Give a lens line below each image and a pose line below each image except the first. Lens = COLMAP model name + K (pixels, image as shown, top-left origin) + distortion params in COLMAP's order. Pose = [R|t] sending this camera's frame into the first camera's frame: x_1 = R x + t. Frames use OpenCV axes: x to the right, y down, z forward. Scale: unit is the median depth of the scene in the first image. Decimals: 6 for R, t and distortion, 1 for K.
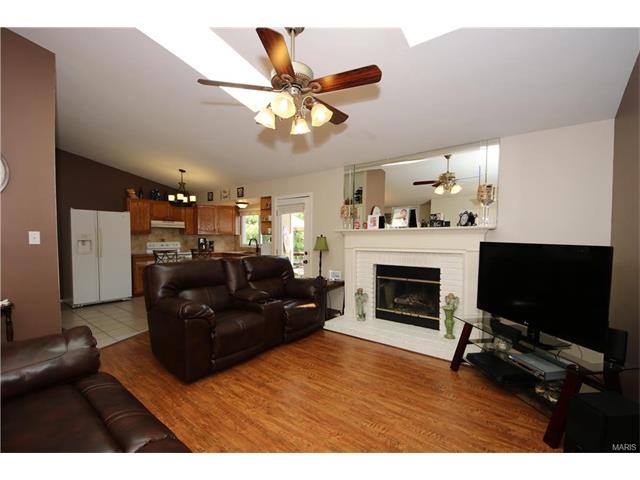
lens RADIAL K [[280.3, 0, 317.5], [0, 280.3, 247.8], [0, 0, 1]] dist [0.039168, -0.032749]
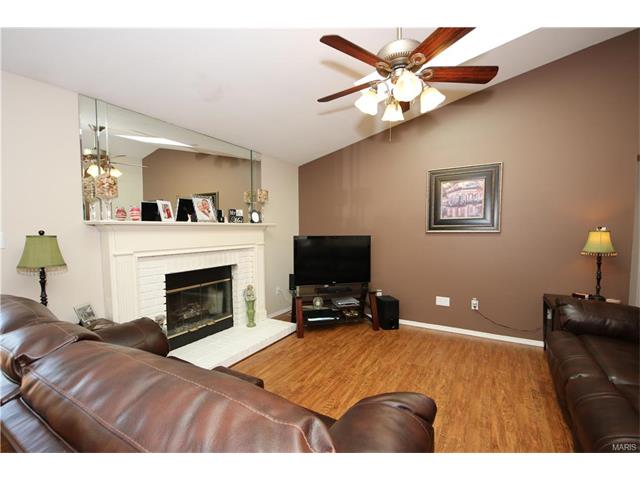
lens RADIAL K [[280.3, 0, 317.5], [0, 280.3, 247.8], [0, 0, 1]] dist [0.039168, -0.032749]
pose [[-0.120867, -0.063517, 0.990635, -0.479087], [0.045712, 0.996536, 0.069473, -0.033560], [-0.991616, 0.053681, -0.117545, 0.673595]]
